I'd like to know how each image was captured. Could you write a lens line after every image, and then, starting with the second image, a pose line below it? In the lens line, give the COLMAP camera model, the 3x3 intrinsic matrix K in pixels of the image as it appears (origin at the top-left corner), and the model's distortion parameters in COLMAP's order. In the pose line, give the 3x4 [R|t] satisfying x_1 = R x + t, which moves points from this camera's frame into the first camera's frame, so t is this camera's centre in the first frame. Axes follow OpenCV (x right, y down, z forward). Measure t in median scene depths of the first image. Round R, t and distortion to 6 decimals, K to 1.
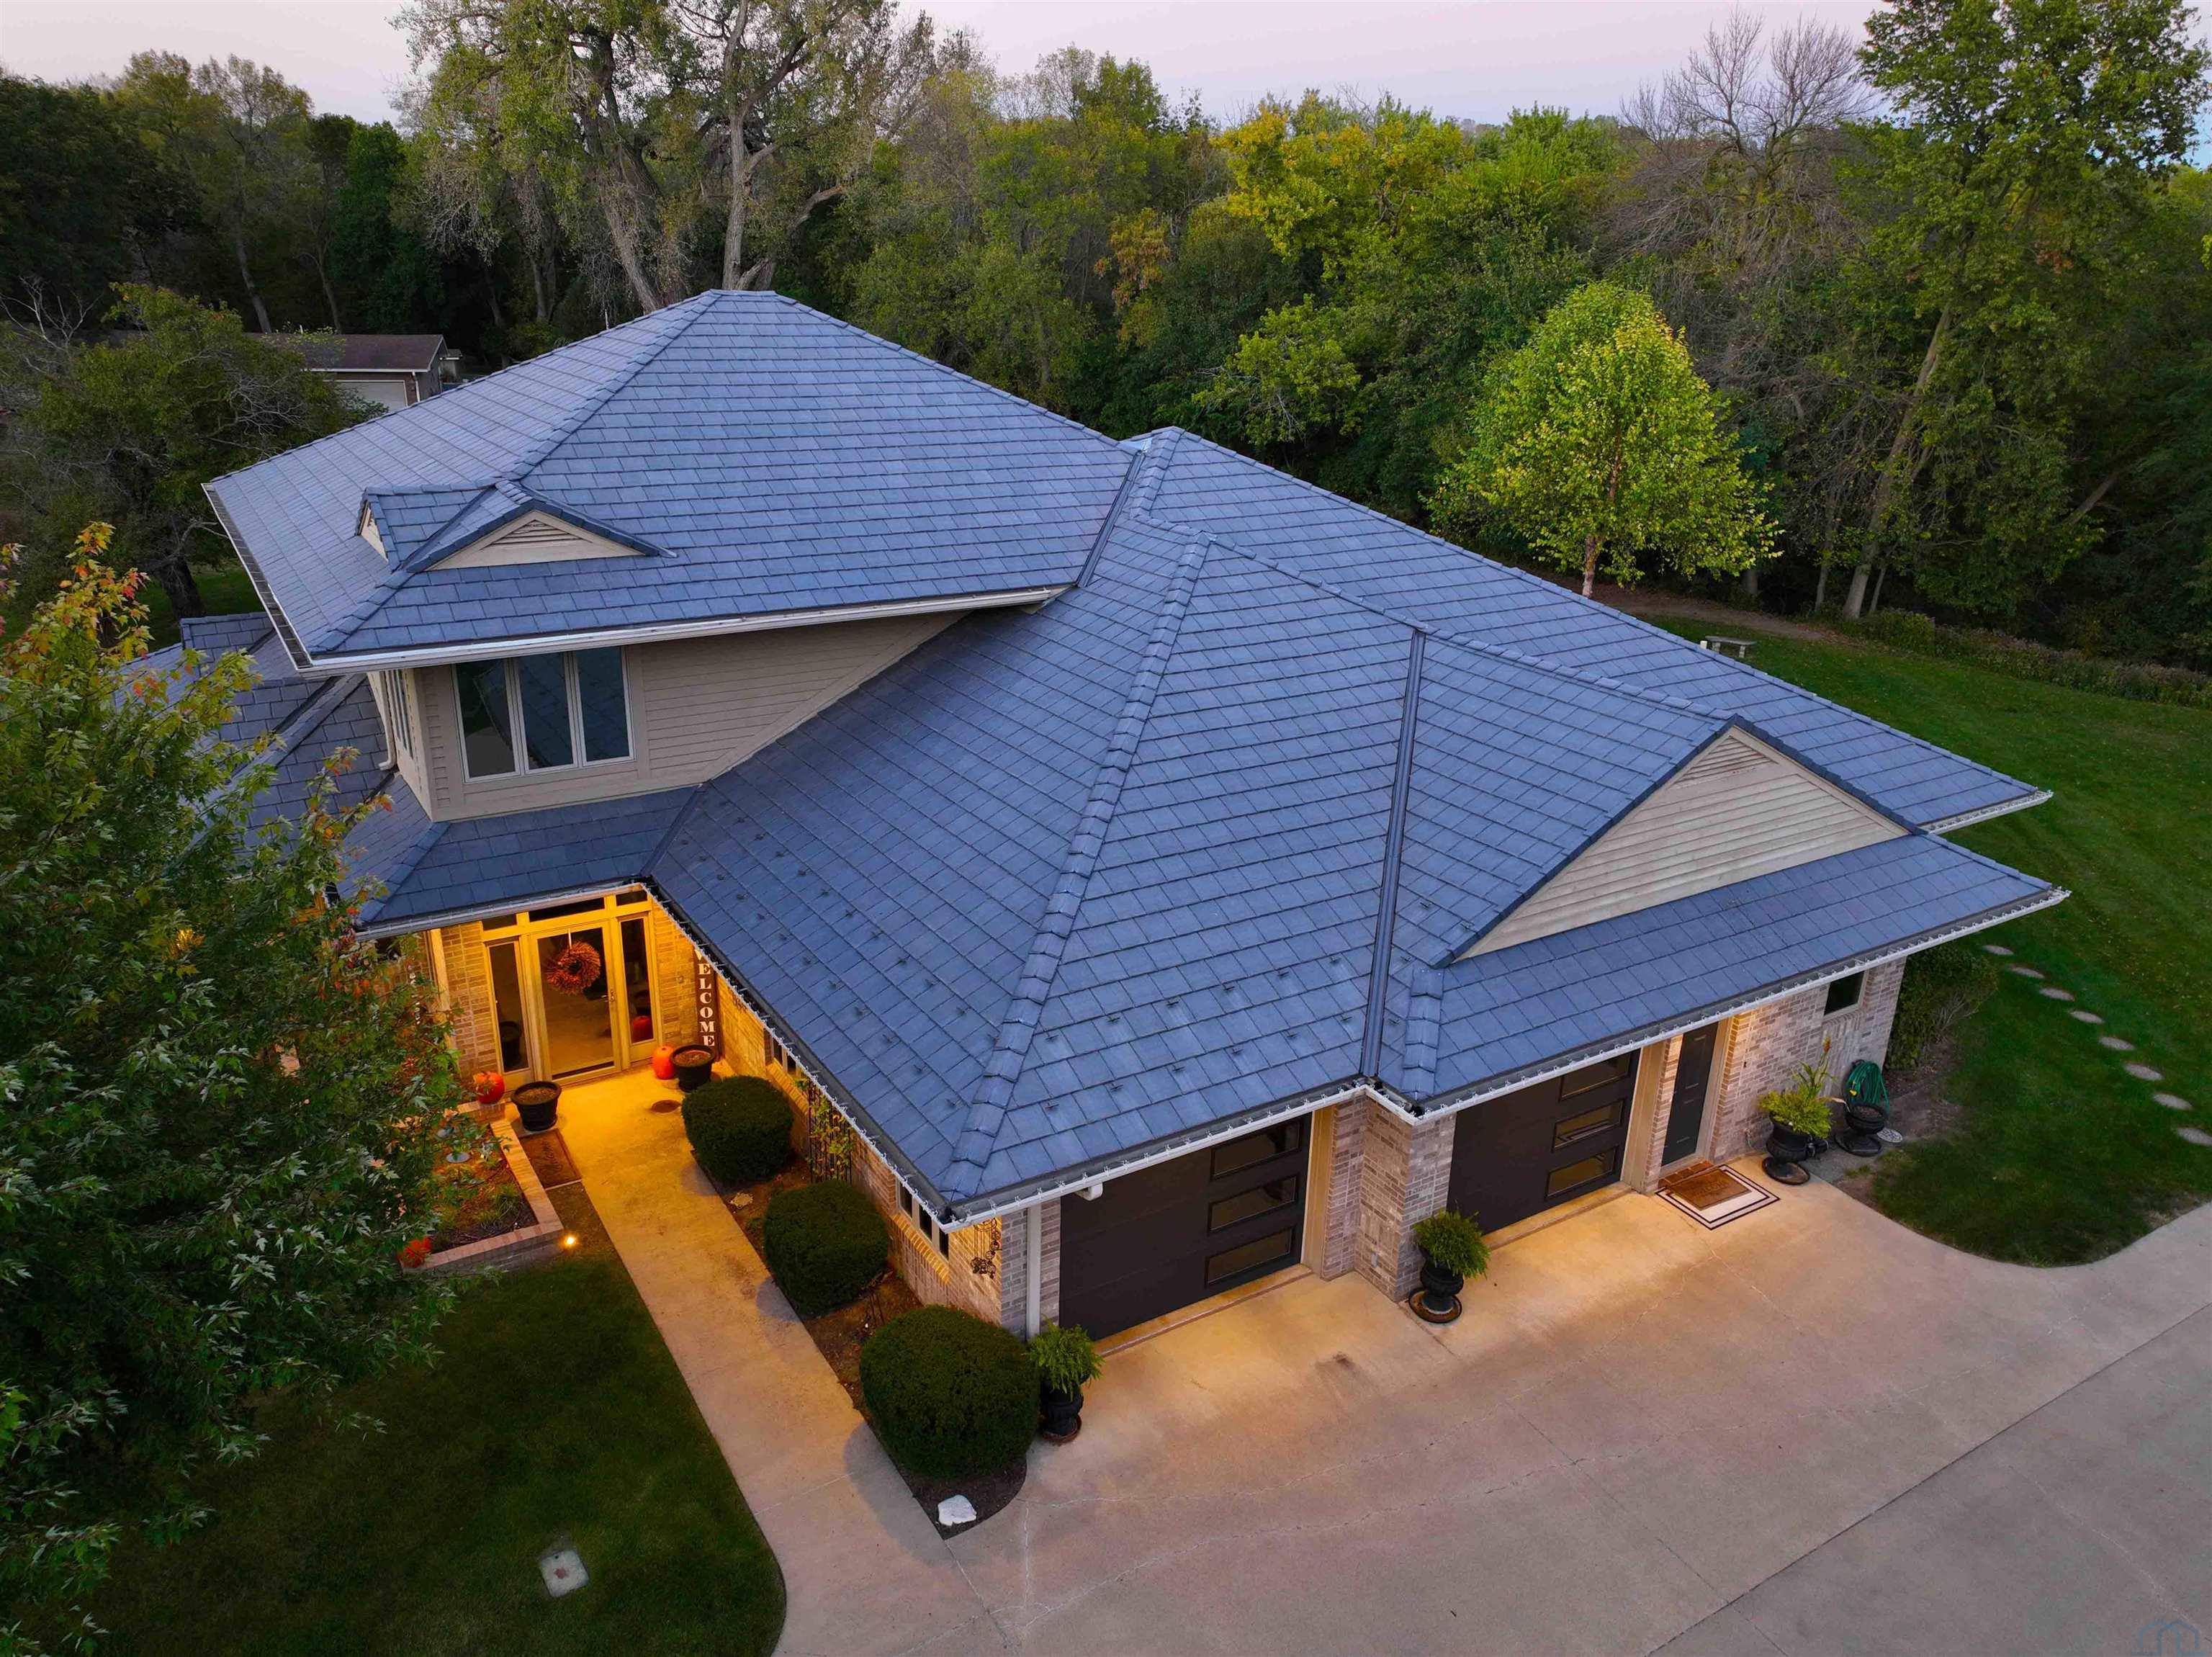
lens RADIAL K [[1537.3, 0, 1097.8], [0, 1537.3, 833.1], [0, 0, 1]] dist [0.005443, 0.004652]
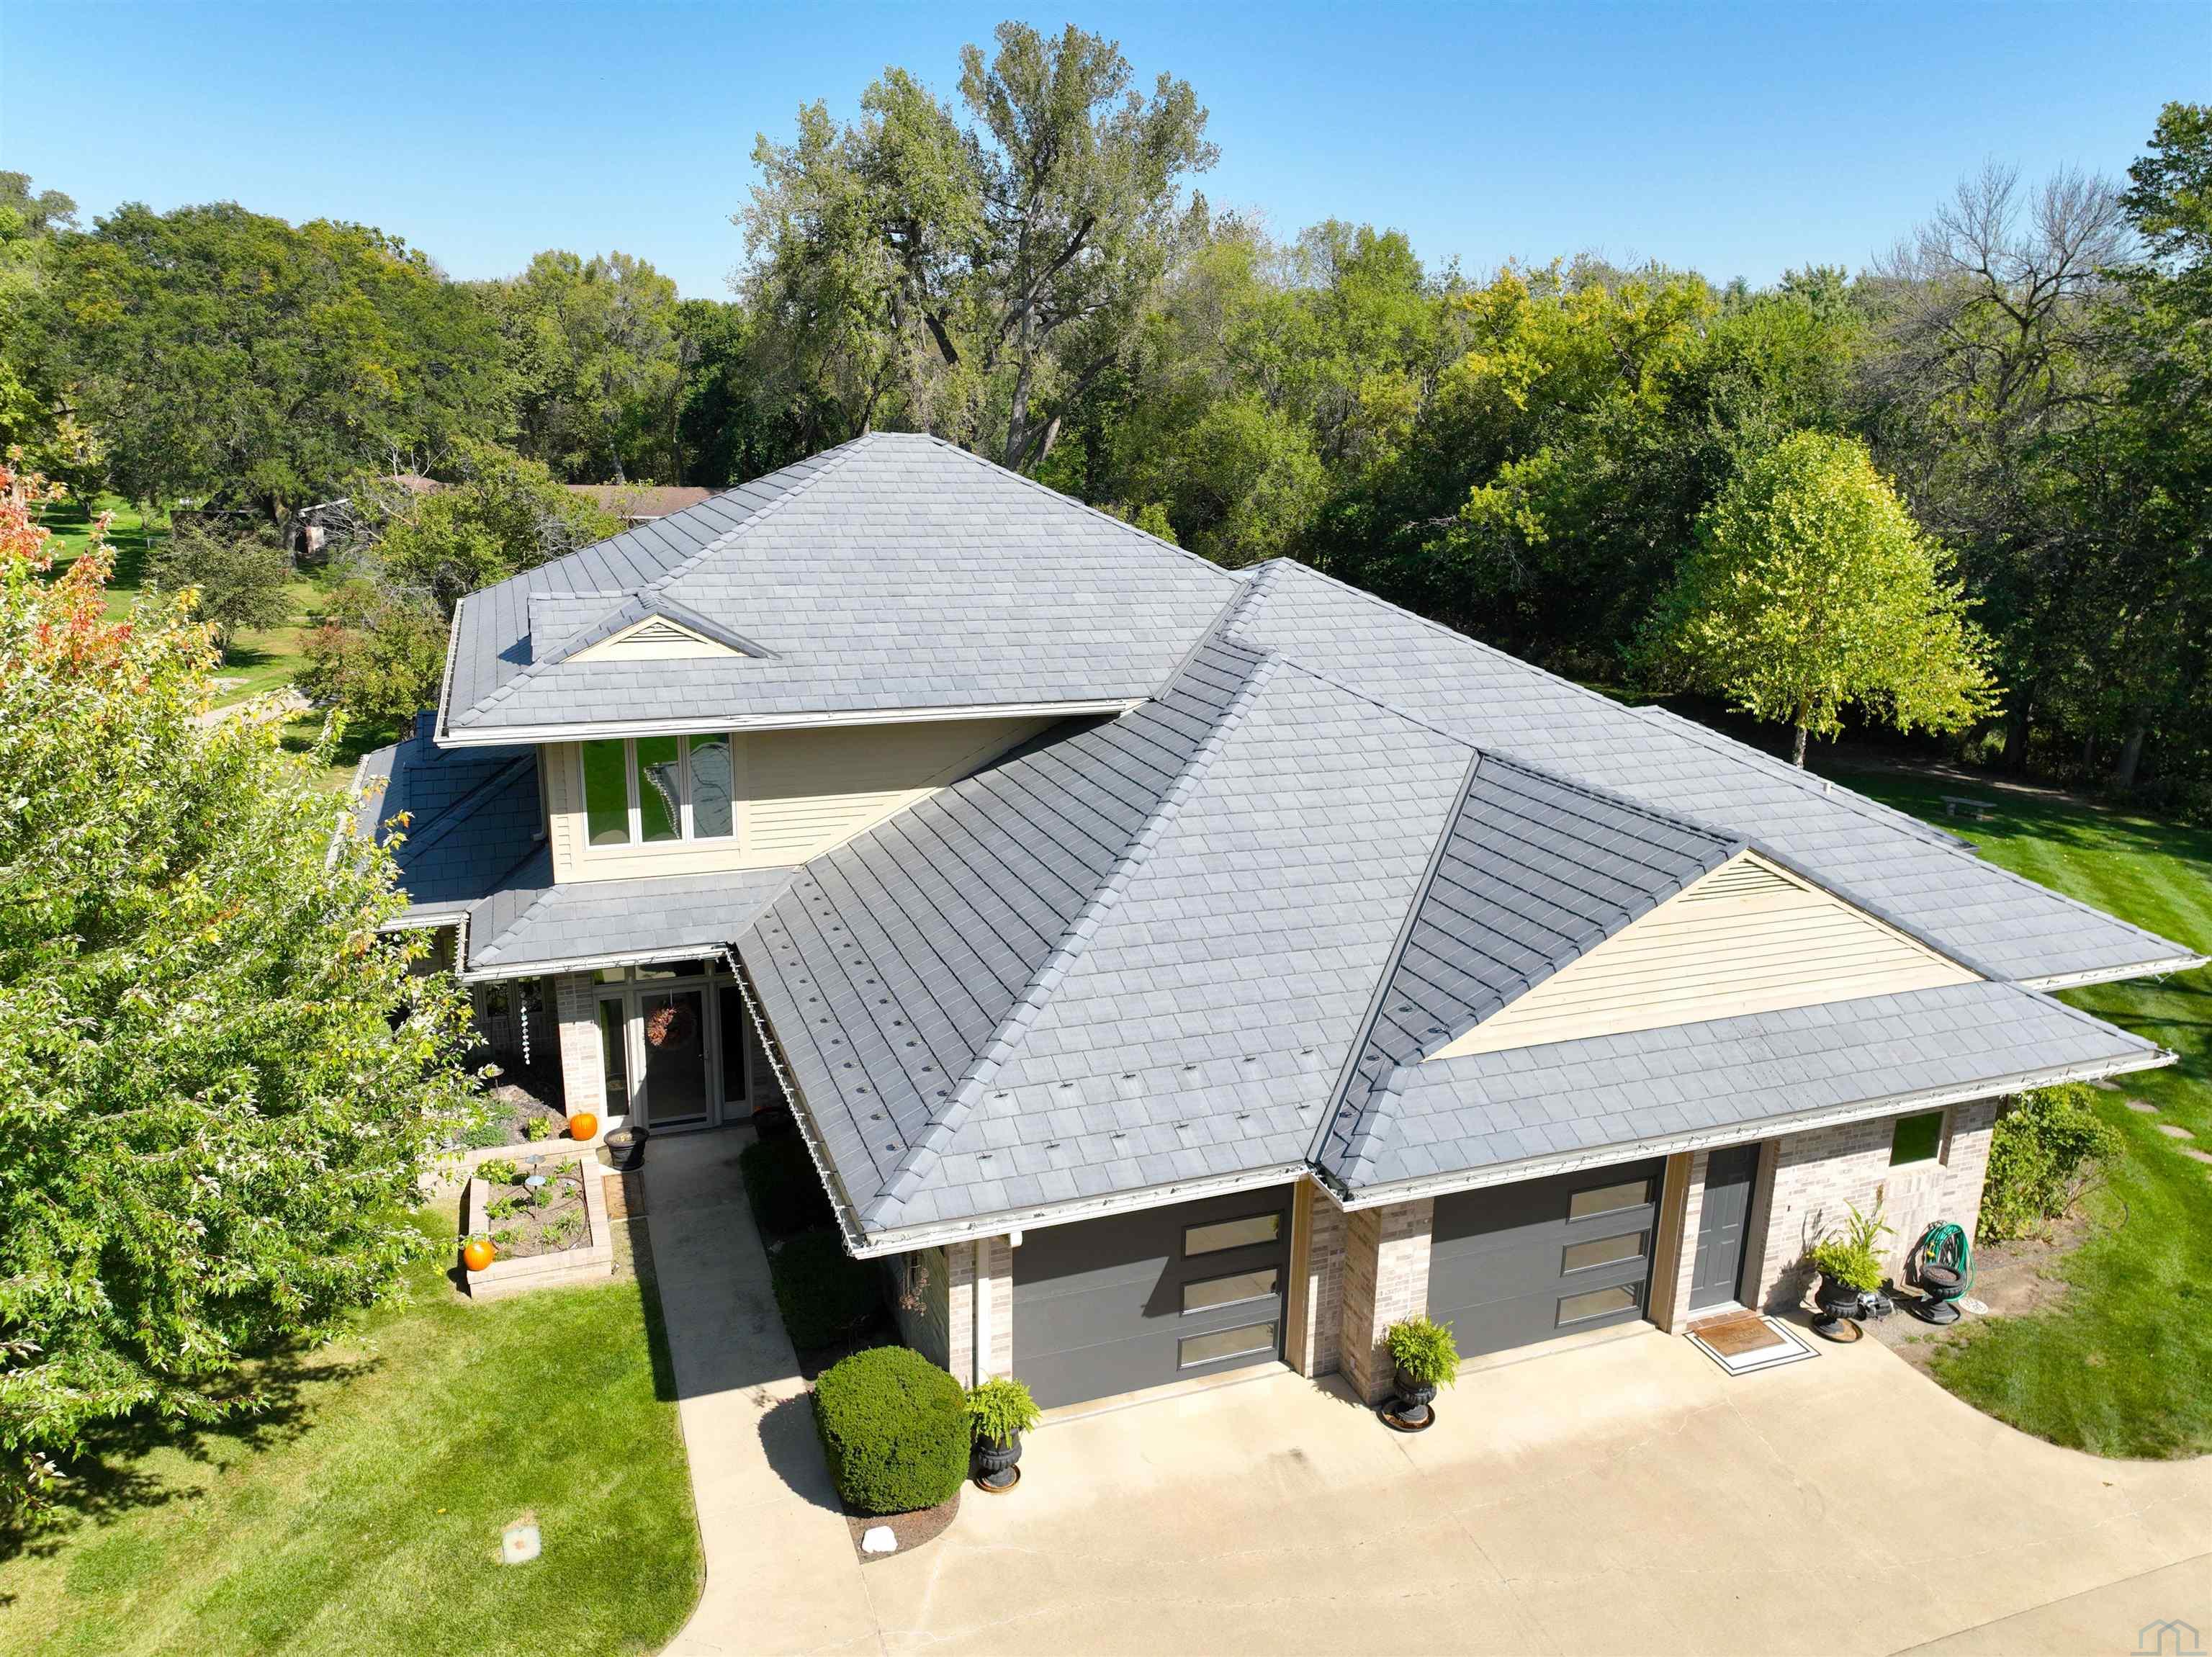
lens RADIAL K [[1537.3, 0, 1097.2], [0, 1537.3, 843.1], [0, 0, 1]] dist [0.005443, 0.004652]
pose [[0.980939, 0.047482, -0.188423, 0.159960], [-0.064530, 0.994255, -0.085396, 0.032307], [0.183286, 0.095927, 0.978368, -0.034545]]
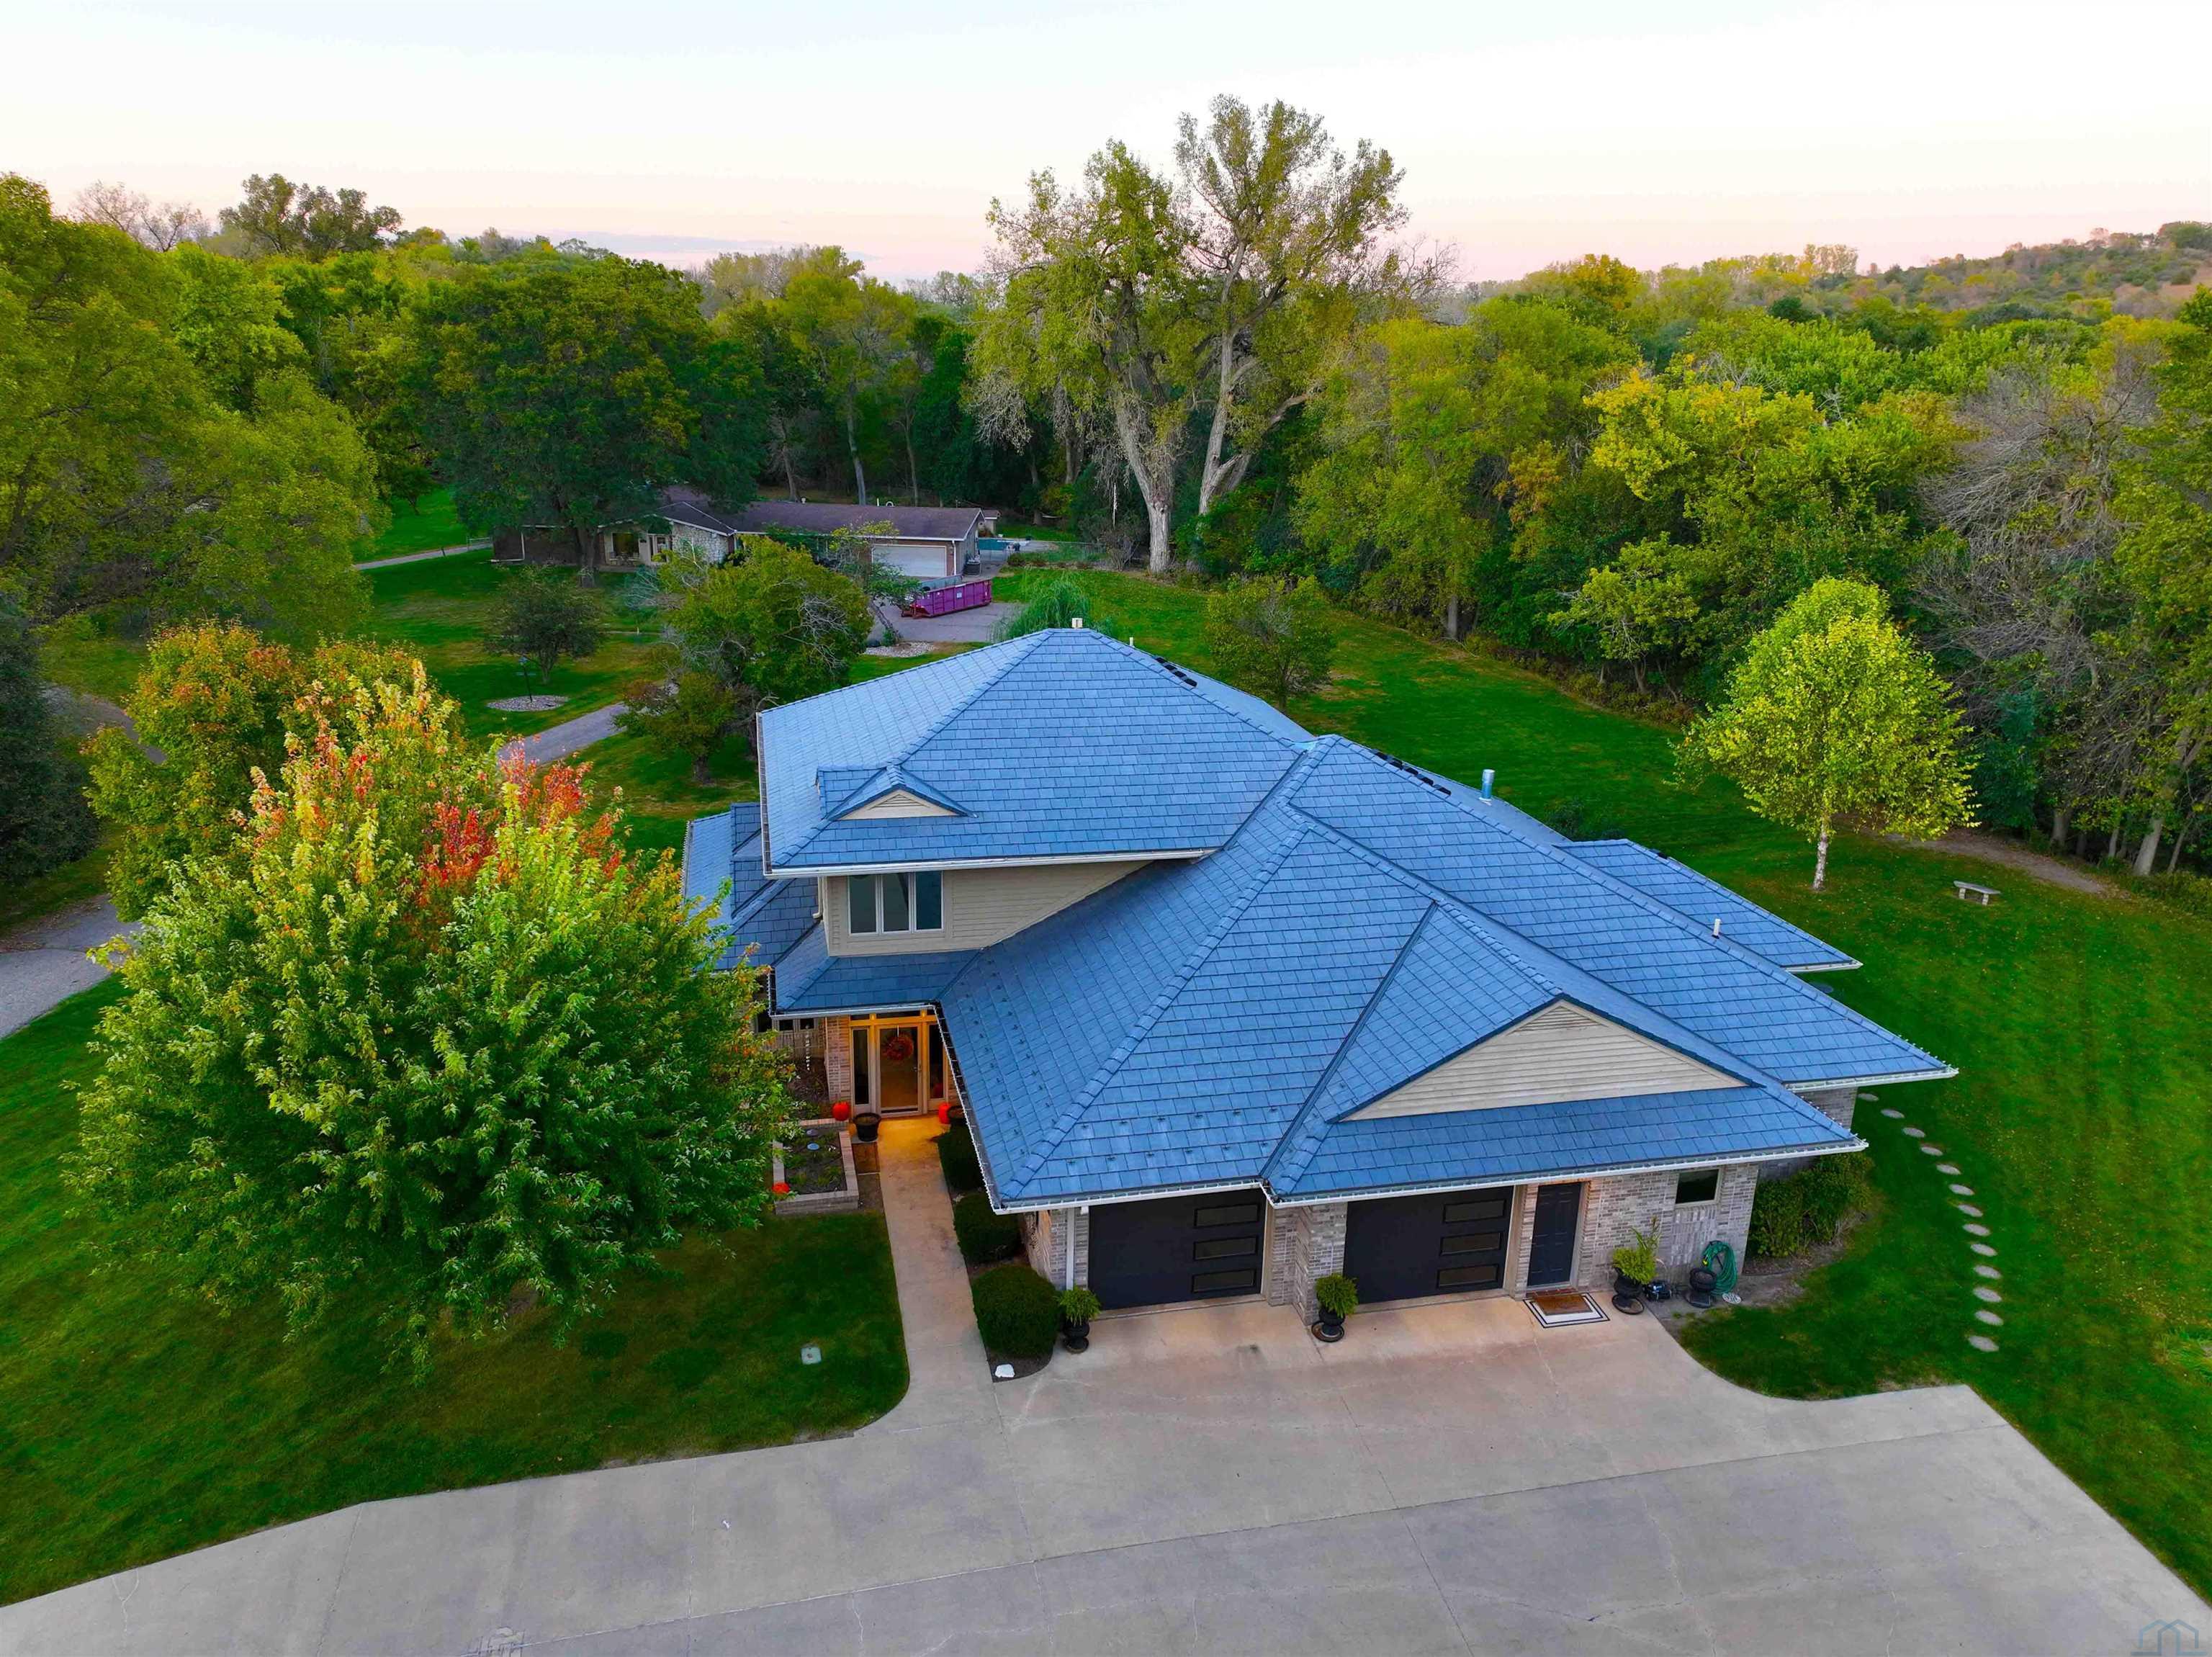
lens RADIAL K [[1537.3, 0, 1099.3], [0, 1537.3, 841.5], [0, 0, 1]] dist [0.005443, 0.004652]
pose [[0.943355, 0.095657, -0.317695, 0.381681], [-0.114542, 0.992561, -0.041260, -0.093979], [0.311385, 0.075312, 0.947295, -0.546190]]
